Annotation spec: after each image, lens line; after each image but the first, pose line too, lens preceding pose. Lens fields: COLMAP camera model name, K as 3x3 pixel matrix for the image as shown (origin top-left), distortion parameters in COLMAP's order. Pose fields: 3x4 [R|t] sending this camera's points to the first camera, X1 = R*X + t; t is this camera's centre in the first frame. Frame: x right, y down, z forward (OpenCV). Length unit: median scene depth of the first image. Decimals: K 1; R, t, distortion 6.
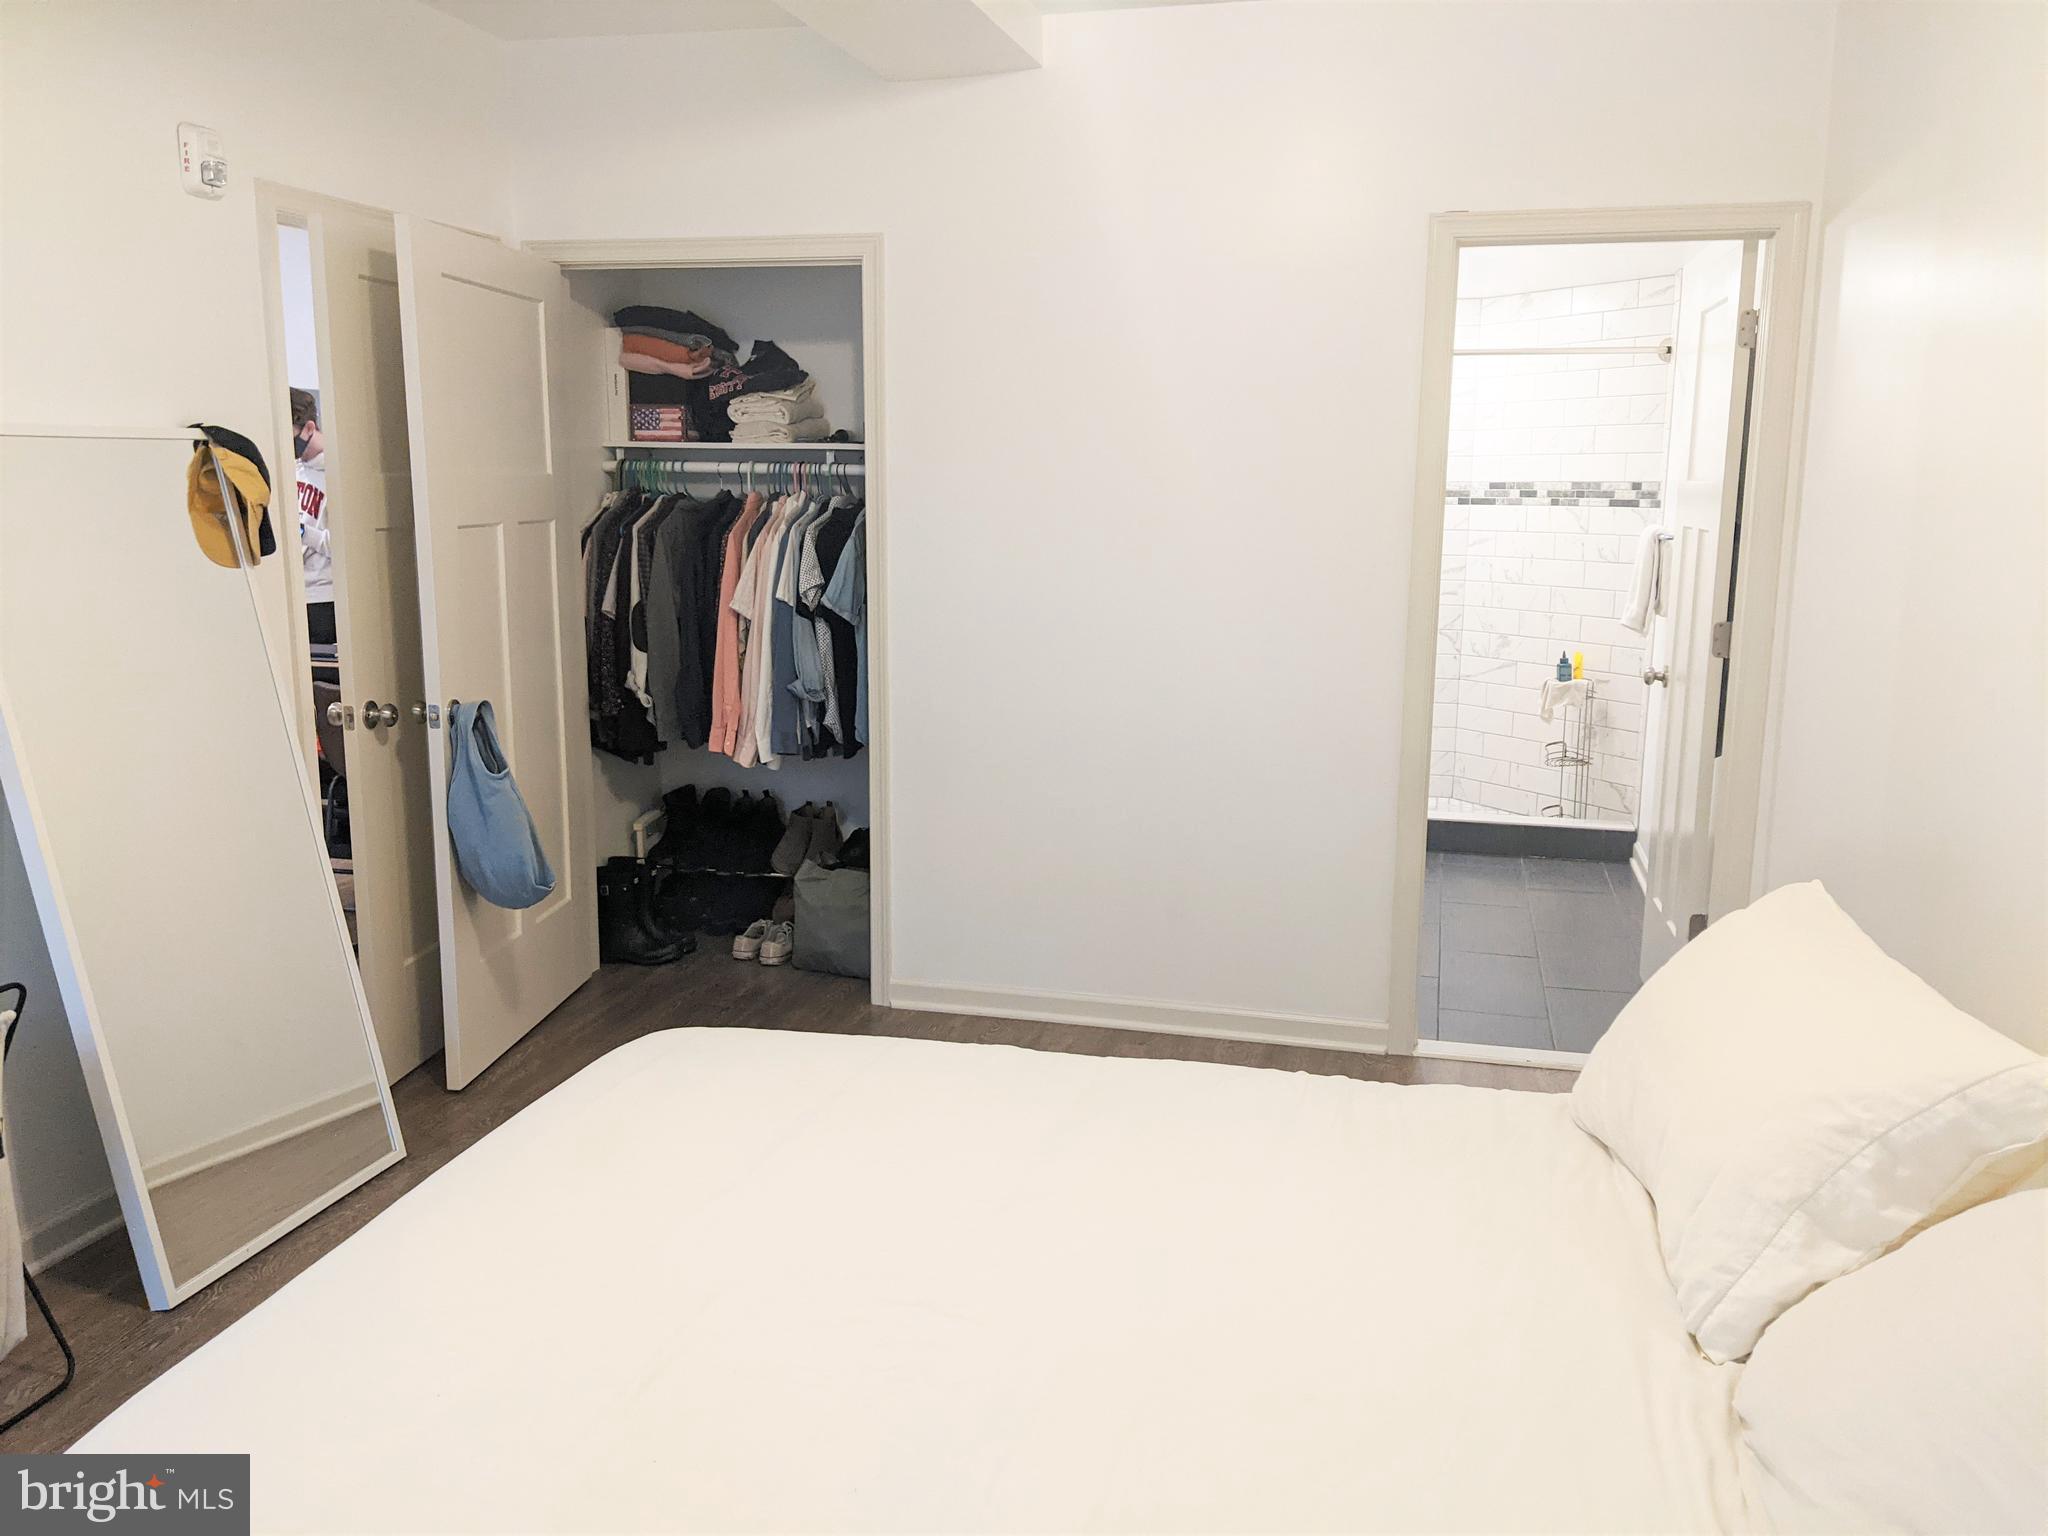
lens RADIAL K [[1621.7, 0, 1007.4], [0, 1621.7, 772.0], [0, 0, 1]] dist [-0.000397, -0.027535]
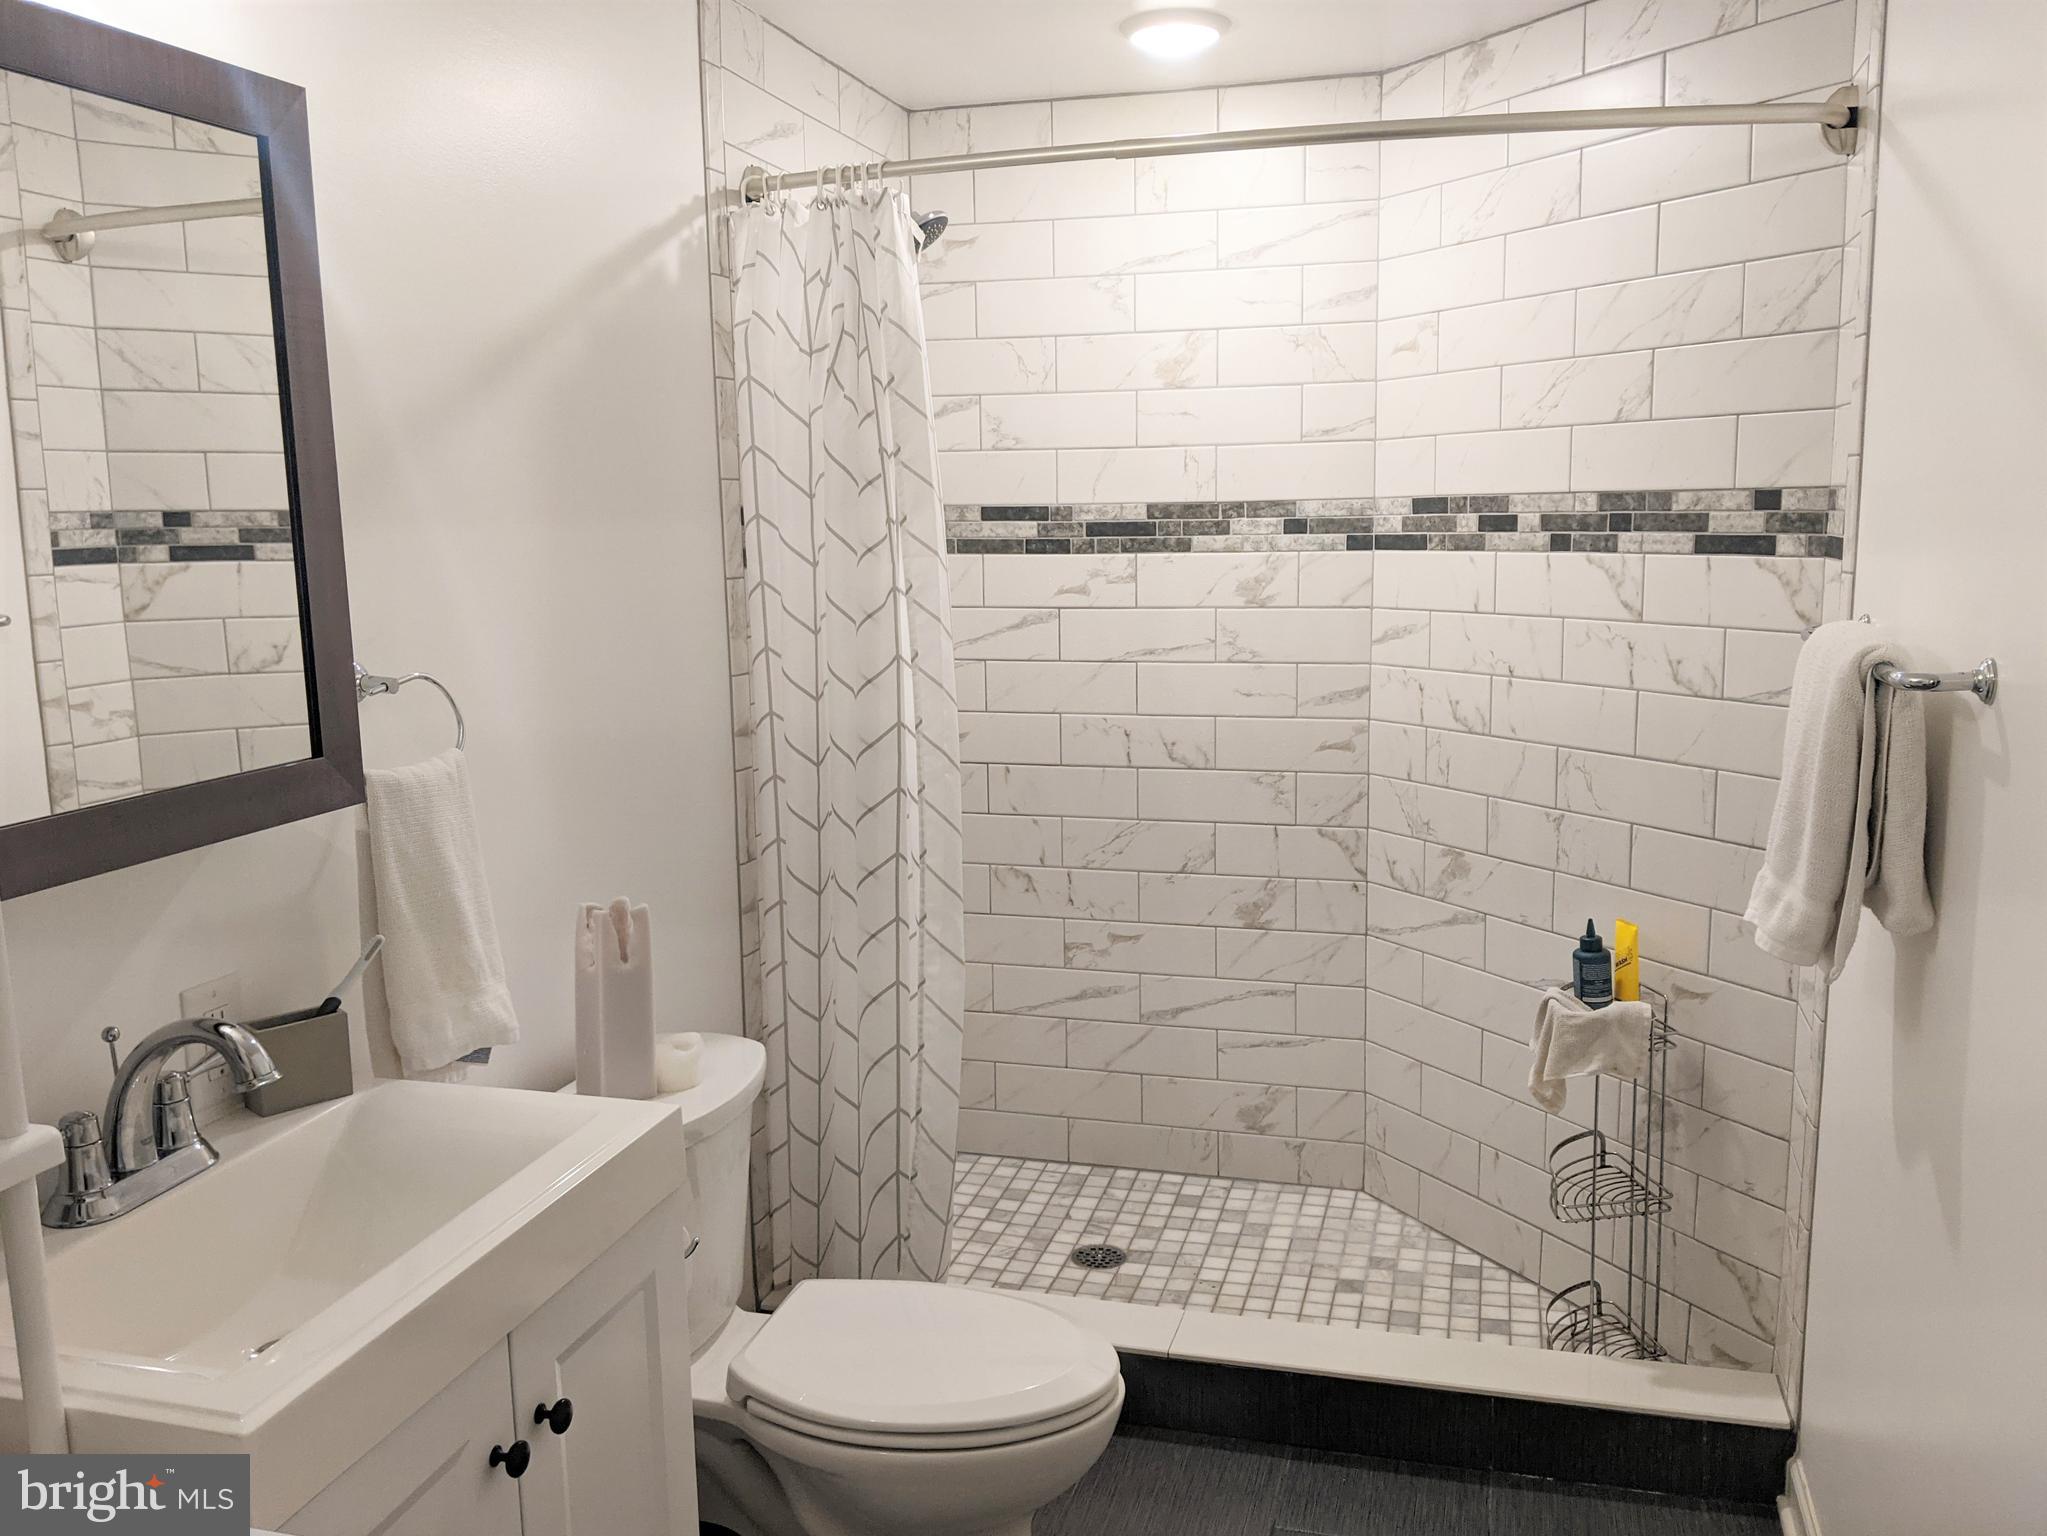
lens RADIAL K [[1620.9, 0, 1040.1], [0, 1620.9, 761.2], [0, 0, 1]] dist [-0.000397, -0.027535]
pose [[0.999530, -0.022305, -0.021052, 0.218192], [0.021891, 0.999566, -0.019717, -0.108154], [0.021483, 0.019247, 0.999584, 0.600770]]
